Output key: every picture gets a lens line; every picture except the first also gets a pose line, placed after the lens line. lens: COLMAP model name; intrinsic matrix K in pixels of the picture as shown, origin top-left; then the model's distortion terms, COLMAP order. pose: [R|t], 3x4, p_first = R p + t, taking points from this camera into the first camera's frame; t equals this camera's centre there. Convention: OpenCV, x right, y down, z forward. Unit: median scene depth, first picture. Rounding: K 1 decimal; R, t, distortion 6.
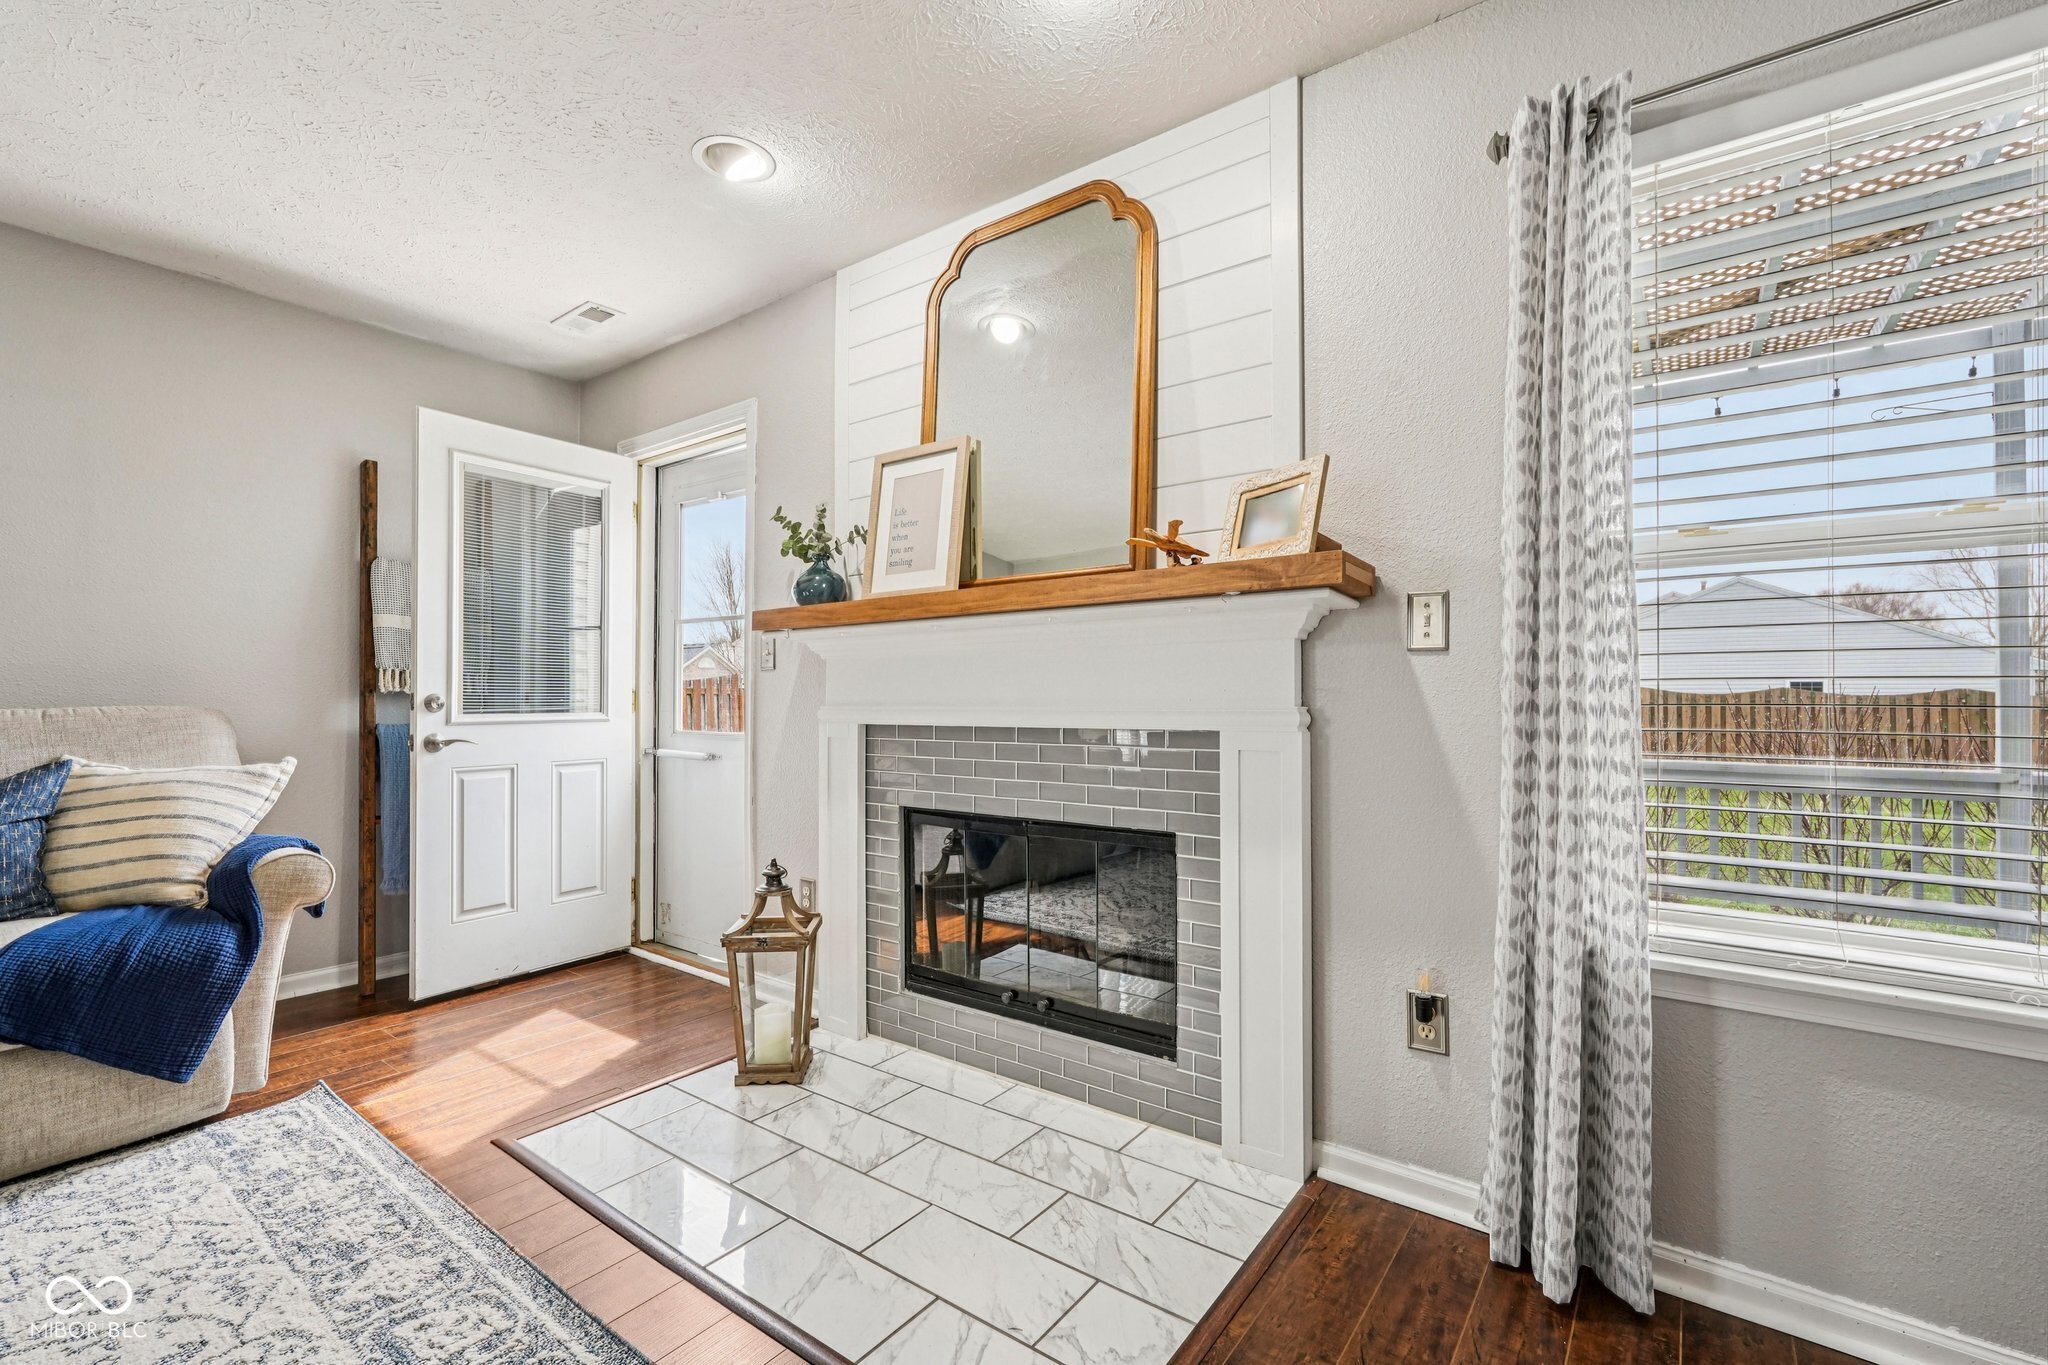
lens RADIAL K [[898.3, 0, 1022.1], [0, 898.3, 690.0], [0, 0, 1]] dist [-0.014466, 0.005742]
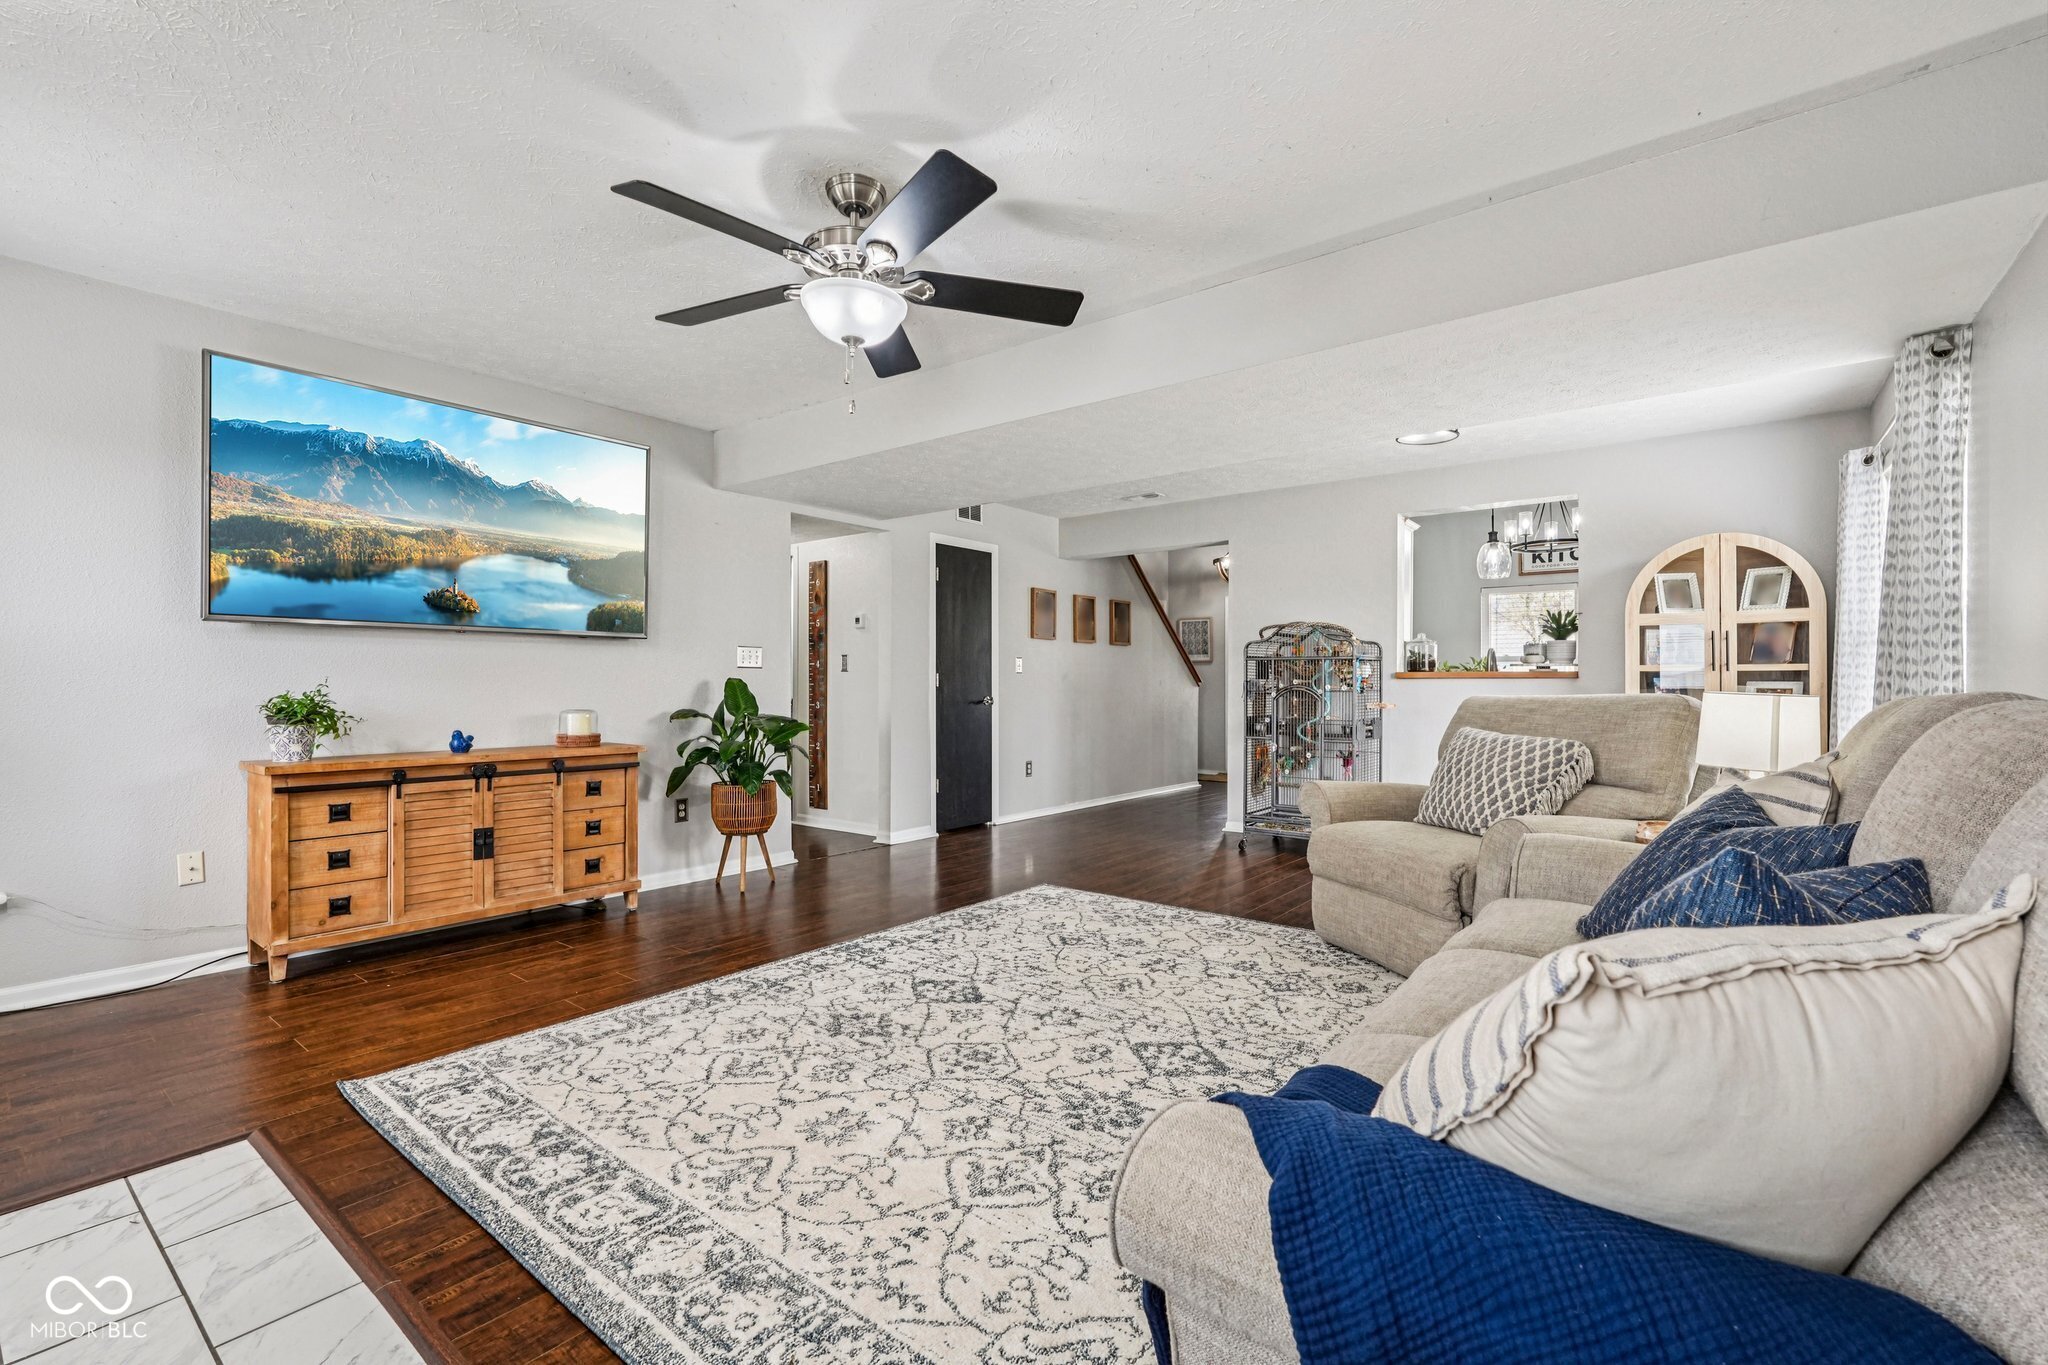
lens RADIAL K [[898.3, 0, 1022.1], [0, 898.3, 690.0], [0, 0, 1]] dist [-0.014466, 0.005742]
pose [[-0.999858, -0.001156, 0.016807, -0.871762], [-0.001151, 0.999999, 0.000260, 0.010813], [-0.016807, 0.000241, -0.999859, 1.569245]]
